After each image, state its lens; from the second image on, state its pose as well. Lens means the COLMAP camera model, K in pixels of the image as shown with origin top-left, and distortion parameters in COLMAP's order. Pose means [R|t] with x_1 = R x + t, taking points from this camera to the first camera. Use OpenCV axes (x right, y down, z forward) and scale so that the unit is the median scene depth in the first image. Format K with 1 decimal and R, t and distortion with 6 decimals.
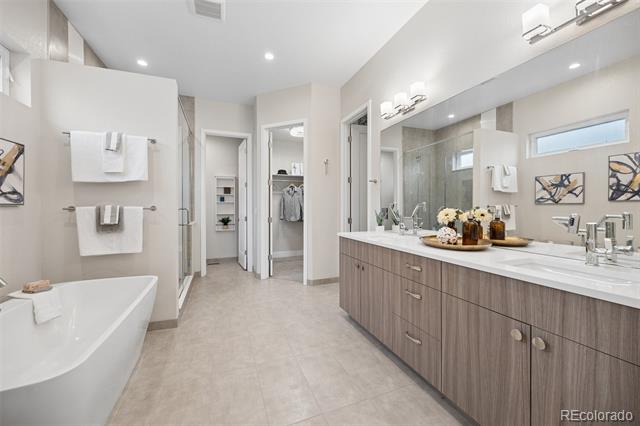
lens RADIAL K [[257.3, 0, 320.5], [0, 257.3, 209.6], [0, 0, 1]] dist [-0.002077, -0.000164]
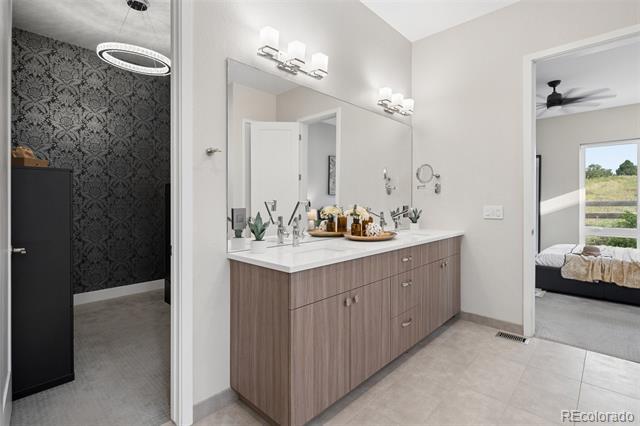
lens RADIAL K [[310.5, 0, 324.1], [0, 310.5, 200.8], [0, 0, 1]] dist [0.021536, 0.000284]
pose [[-0.438144, 0.000477, 0.898905, -0.605868], [0.008170, 0.999961, 0.003452, -0.033587], [-0.898868, 0.008856, -0.438131, 1.644156]]
